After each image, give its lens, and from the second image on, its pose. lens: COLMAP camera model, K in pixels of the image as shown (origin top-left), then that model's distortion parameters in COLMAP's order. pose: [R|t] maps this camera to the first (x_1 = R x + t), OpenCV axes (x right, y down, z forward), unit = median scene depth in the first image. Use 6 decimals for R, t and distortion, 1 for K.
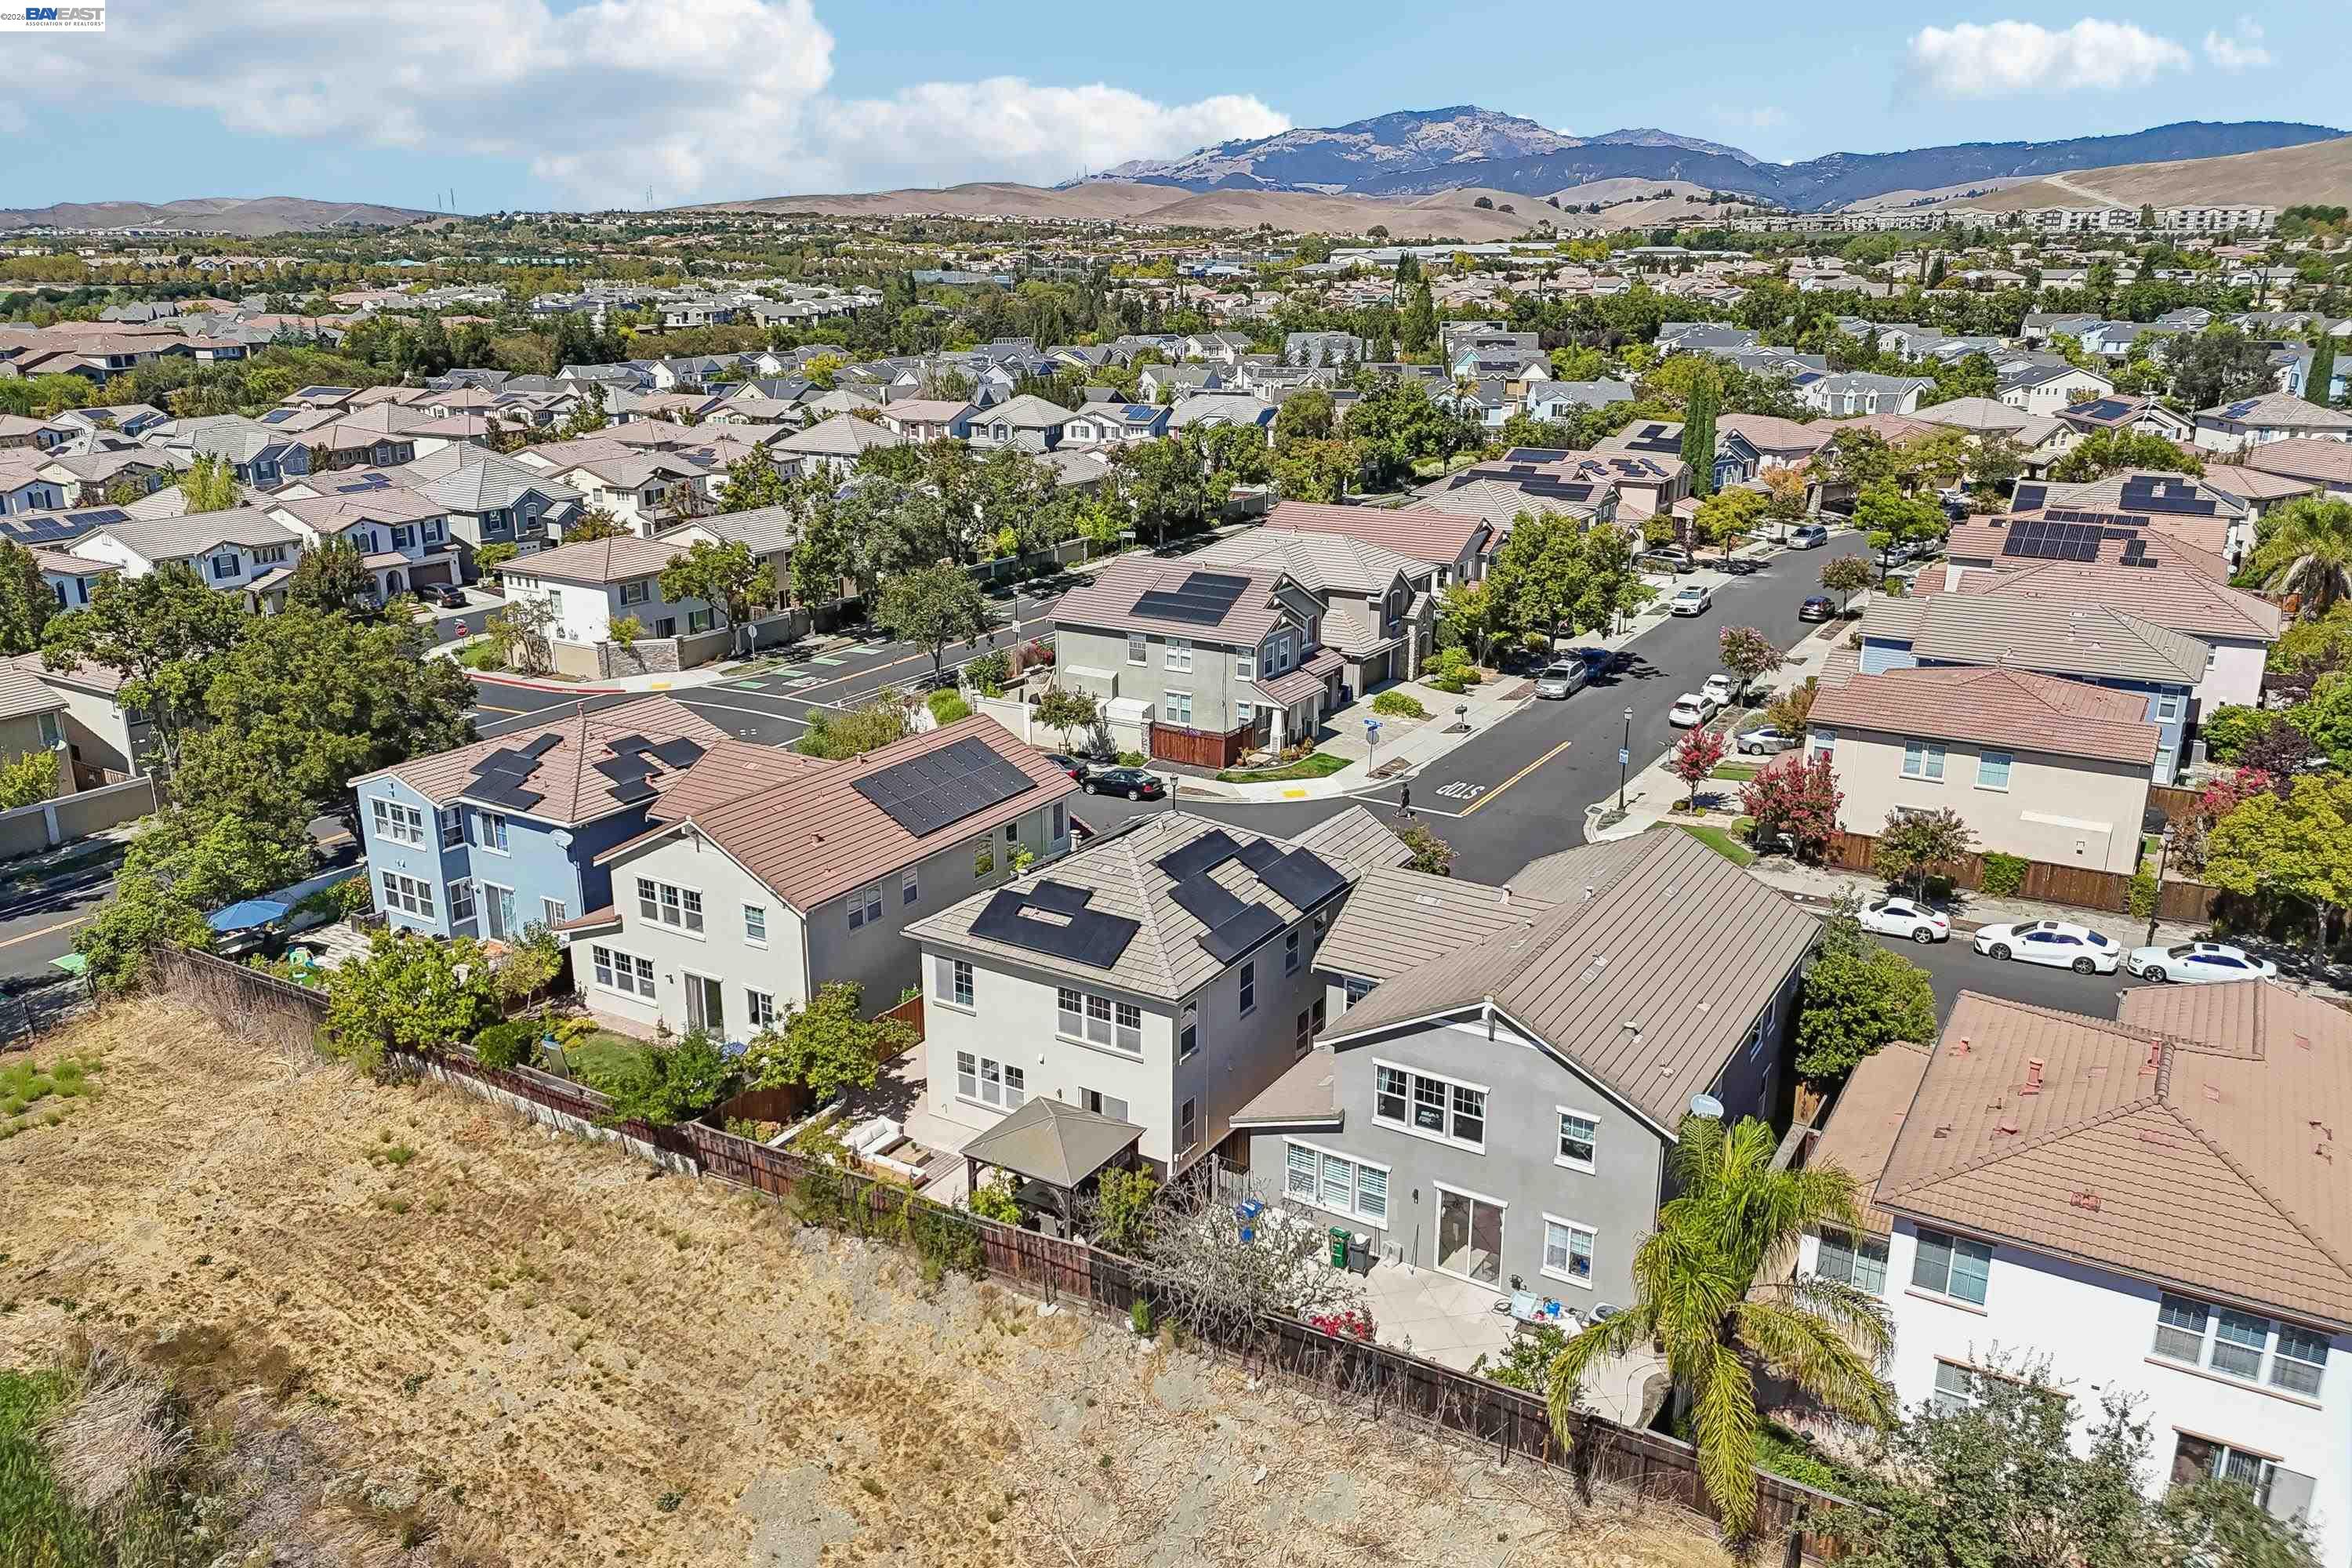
lens RADIAL K [[1726.4, 0, 1176.0], [0, 1726.4, 784.0], [0, 0, 1]] dist [0.084532, -0.110524]
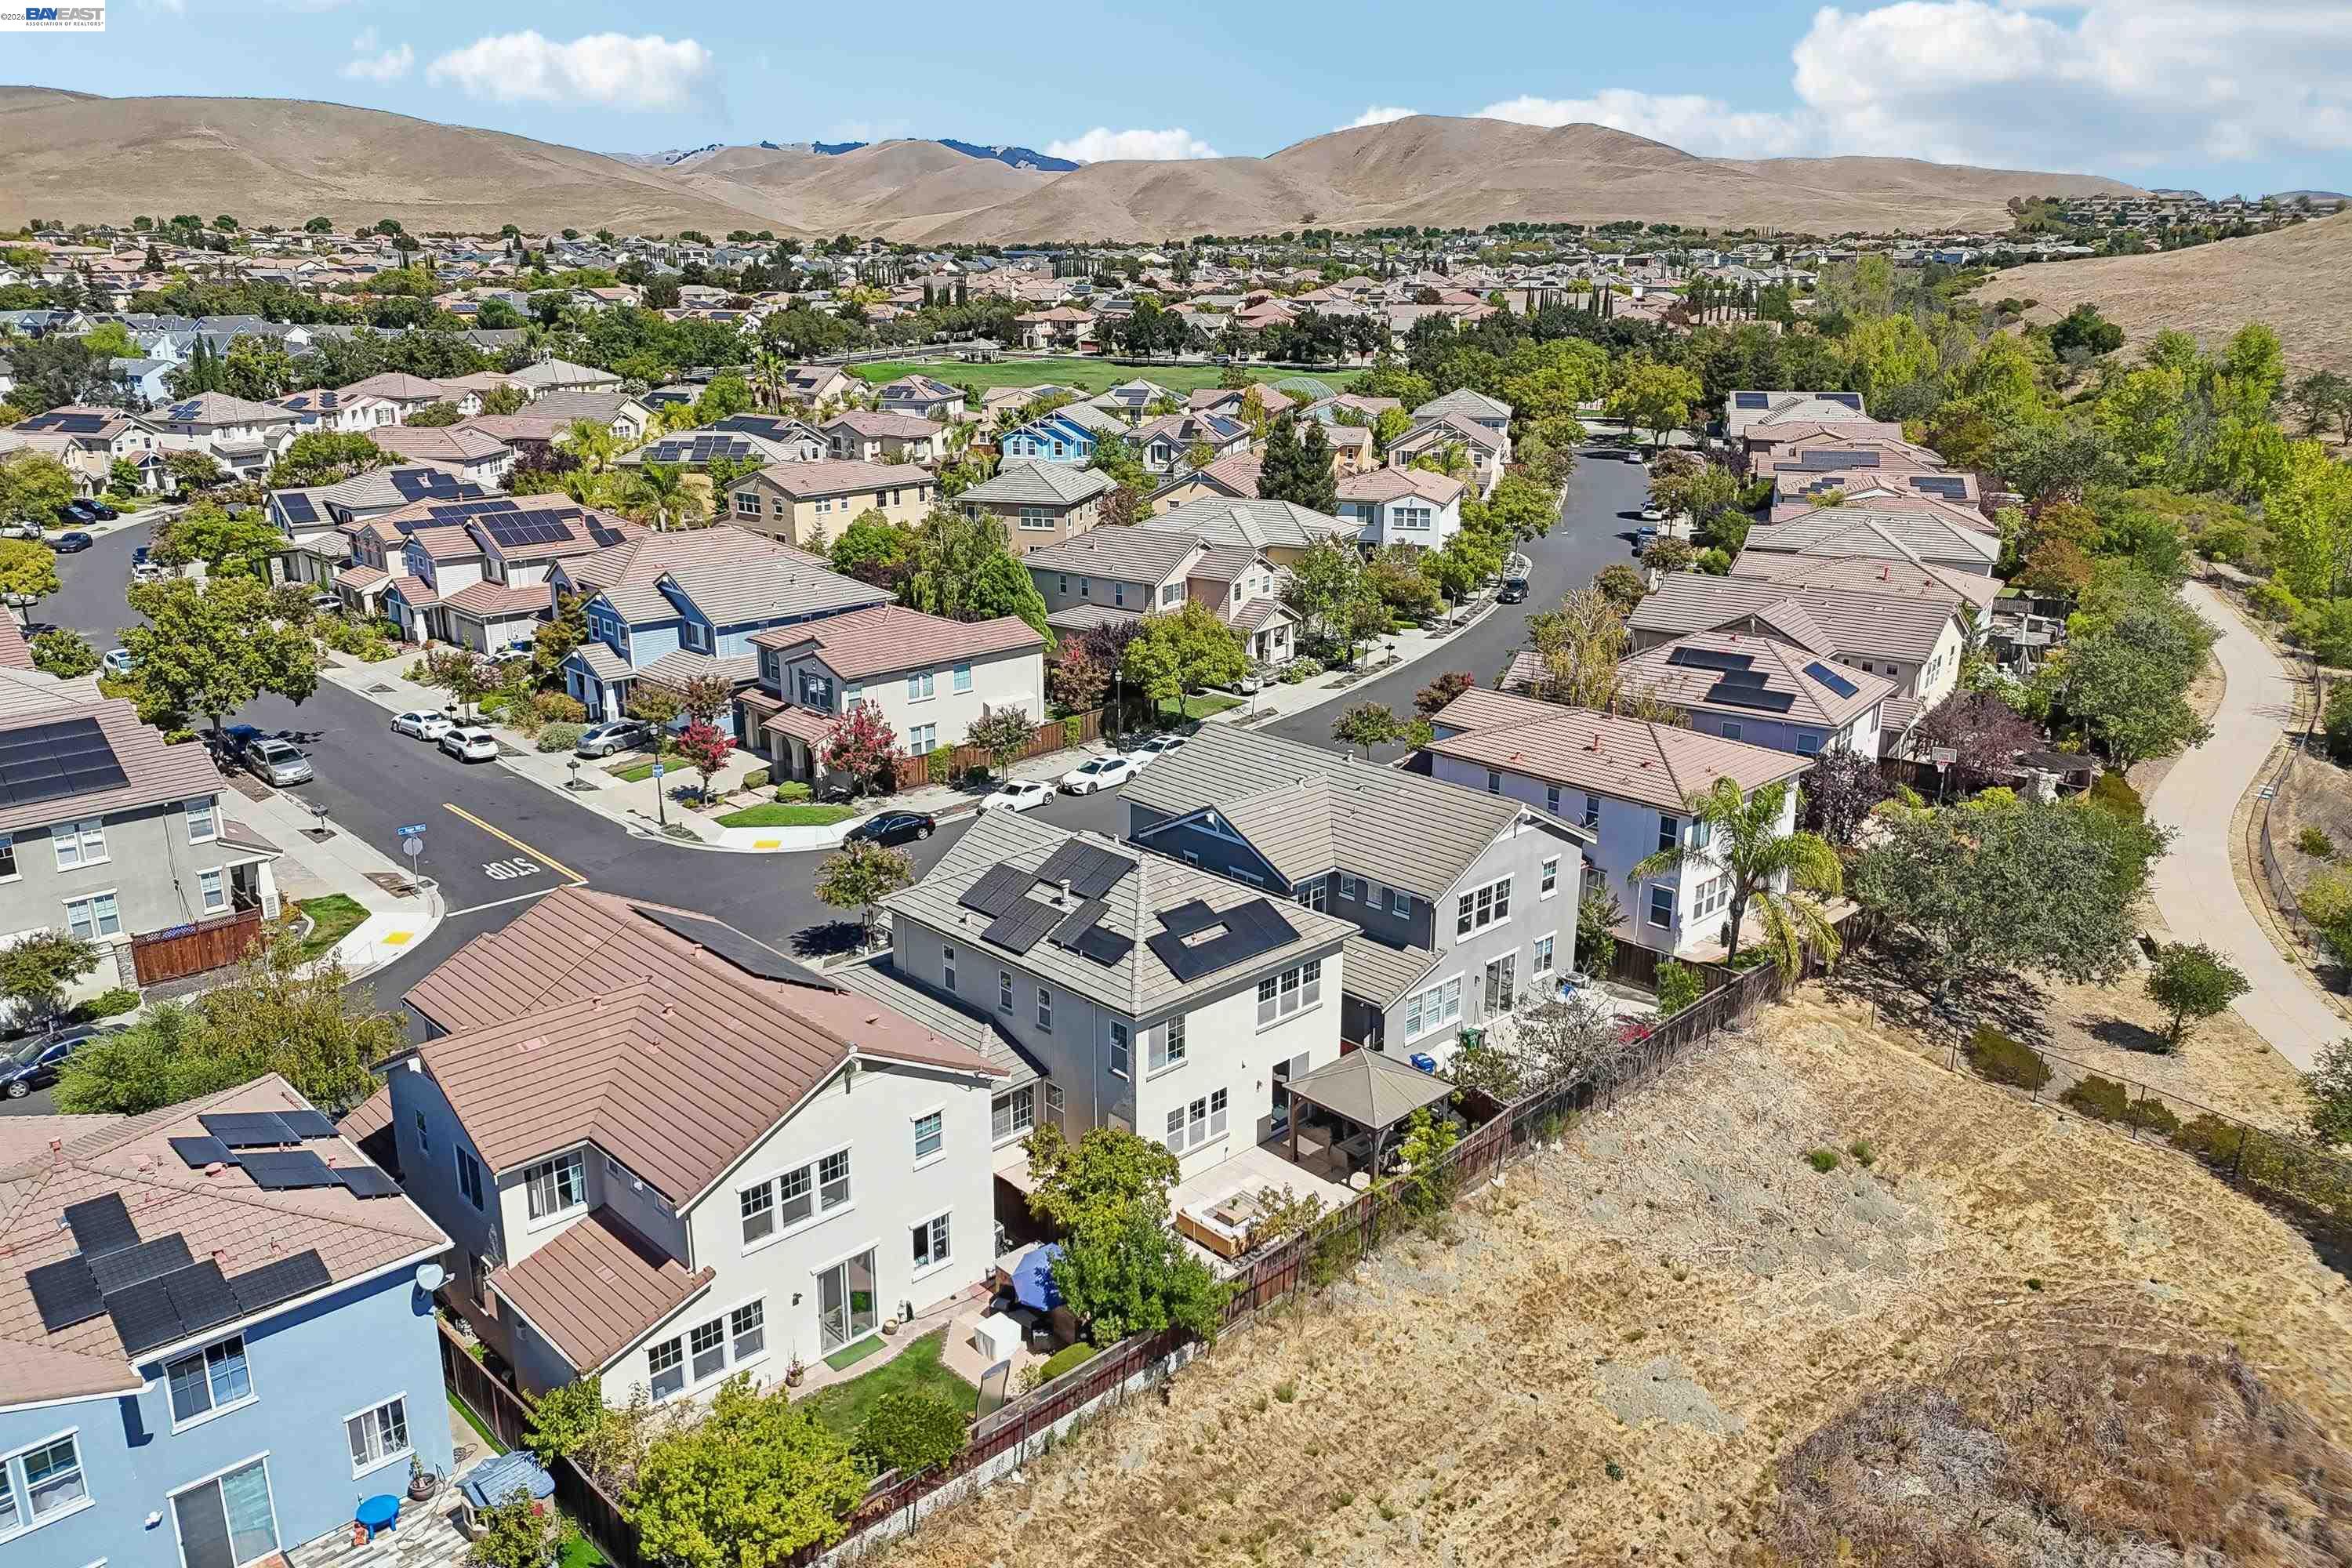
lens RADIAL K [[1719.2, 0, 1177.7], [0, 1719.2, 790.0], [0, 0, 1]] dist [0.072026, -0.075688]
pose [[0.249445, -0.286214, 0.925126, -0.850529], [0.282134, 0.935361, 0.213307, -0.192384], [-0.926379, 0.207801, 0.314072, 0.582306]]
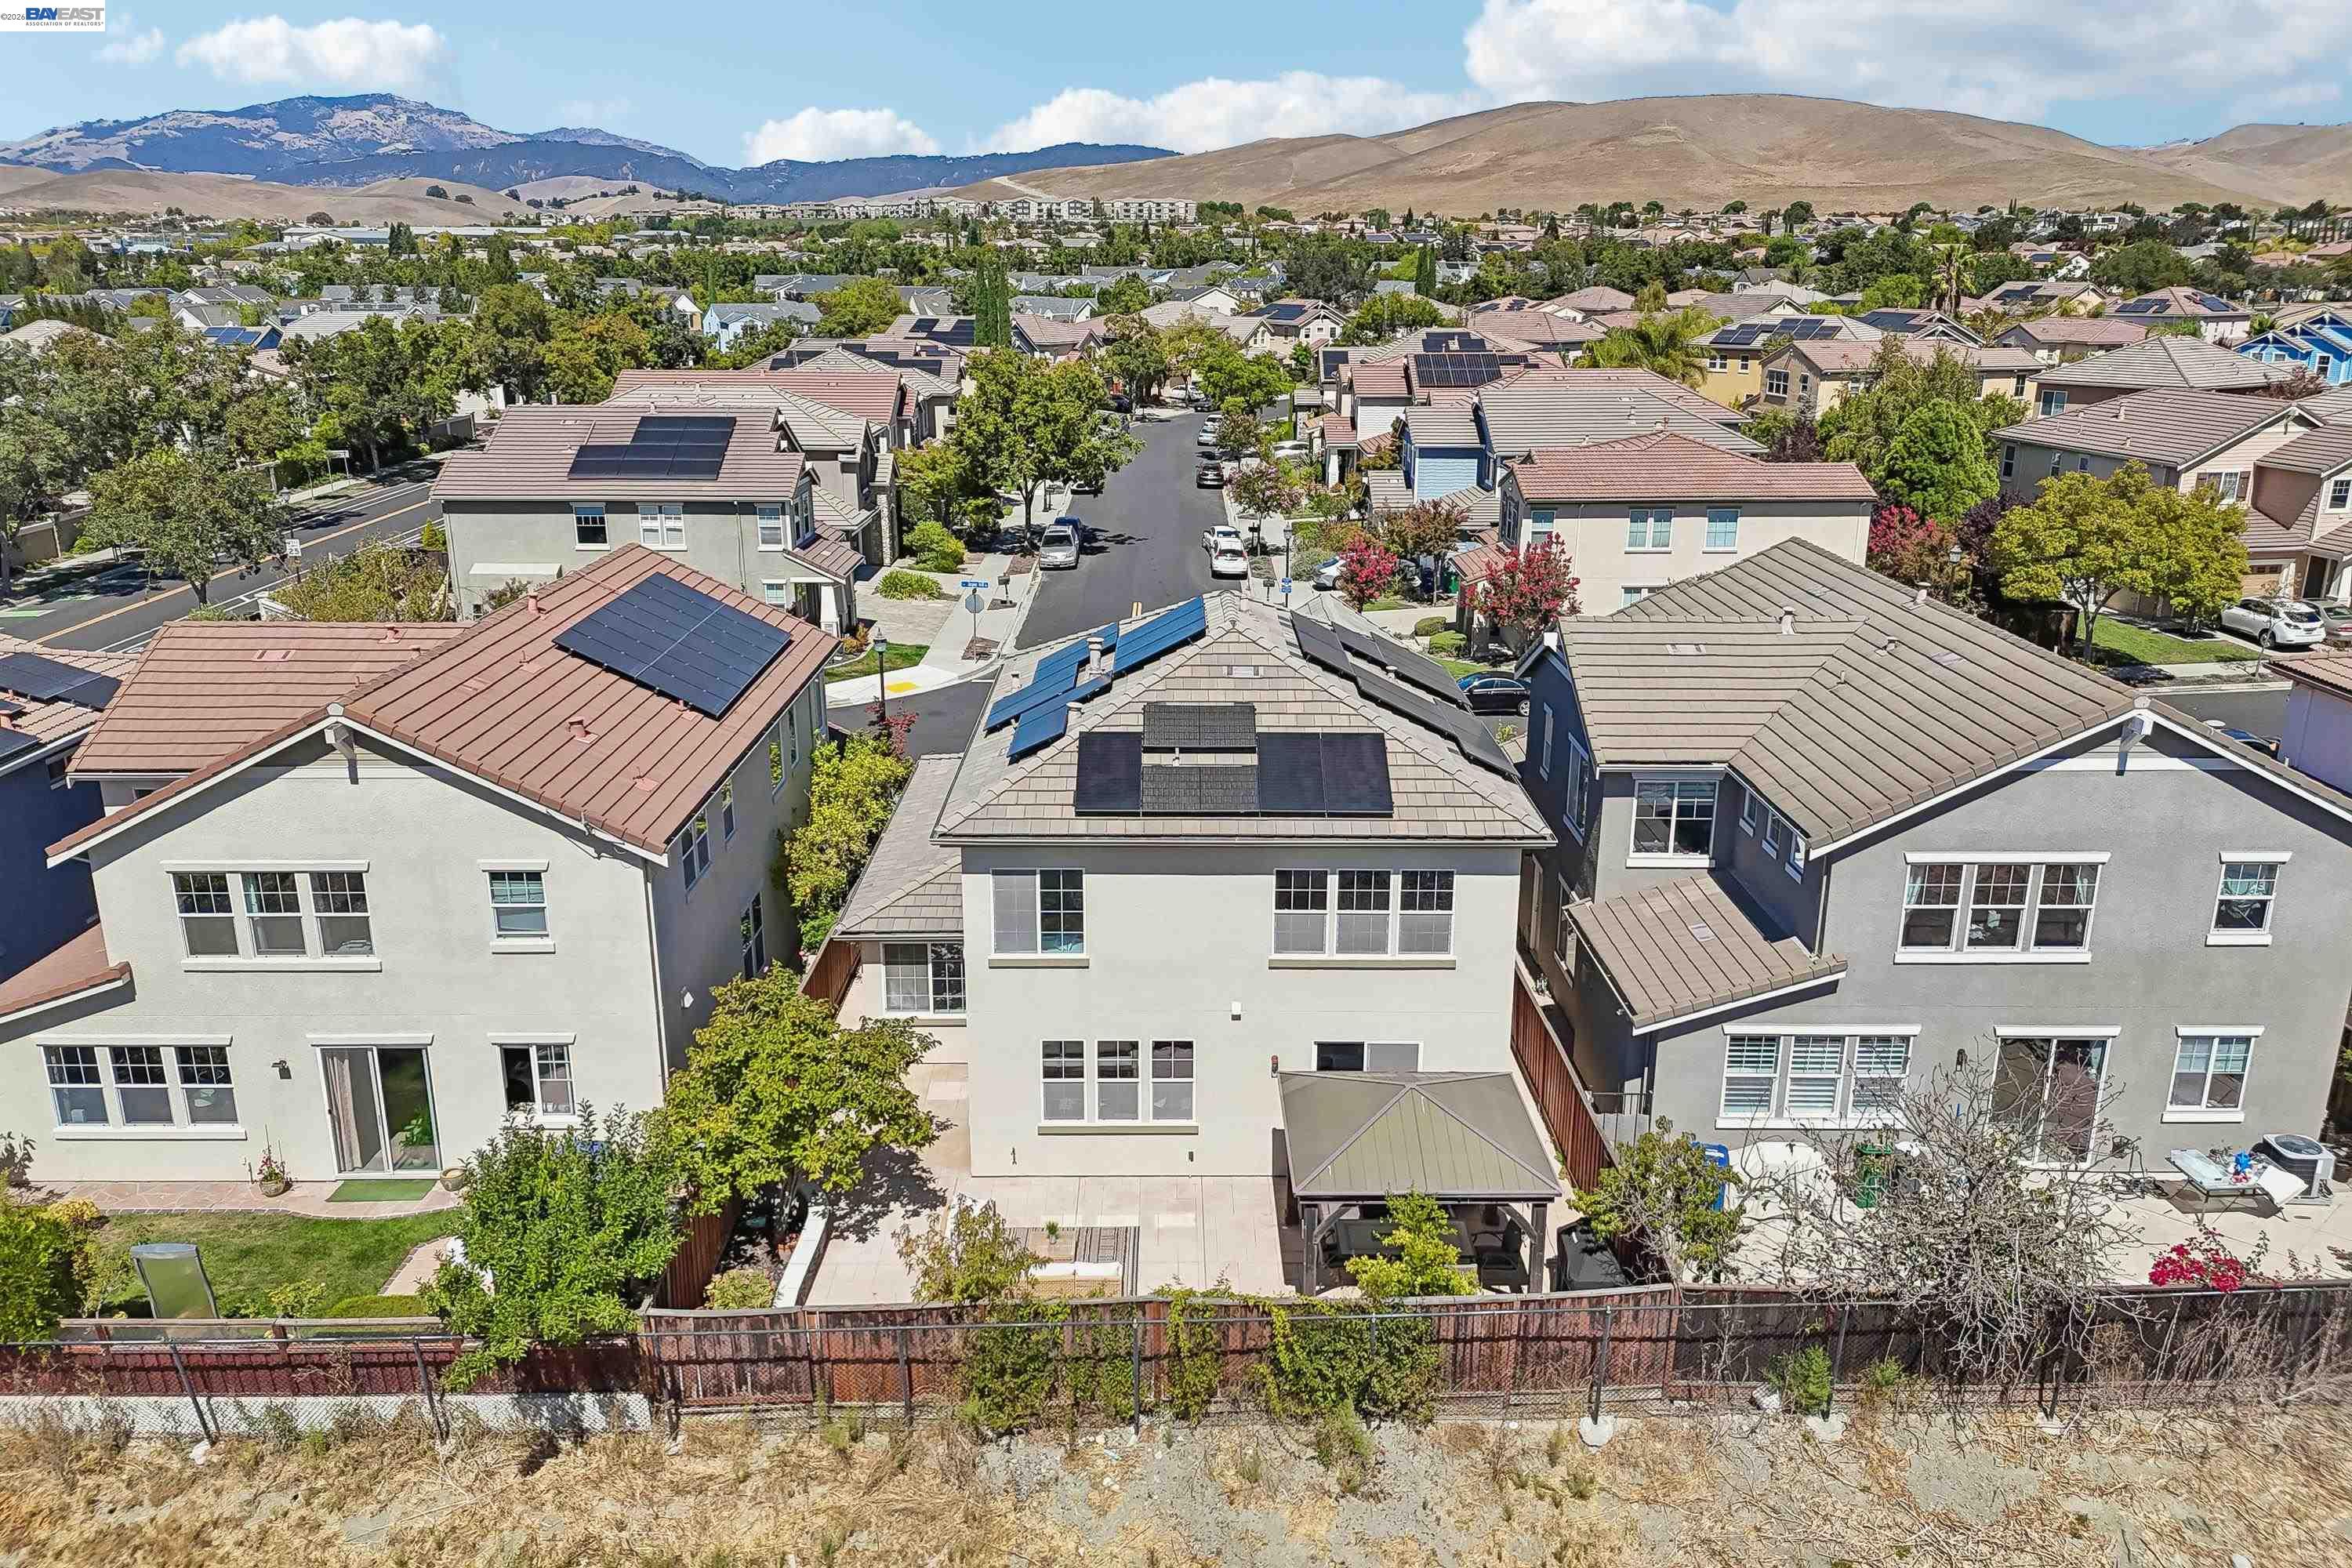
lens RADIAL K [[1719.2, 0, 1177.7], [0, 1719.2, 790.0], [0, 0, 1]] dist [0.072026, -0.075688]
pose [[0.849036, -0.155458, 0.504946, -0.310877], [0.154299, 0.987025, 0.044432, 0.052233], [-0.505302, 0.040188, 0.862007, 0.453500]]
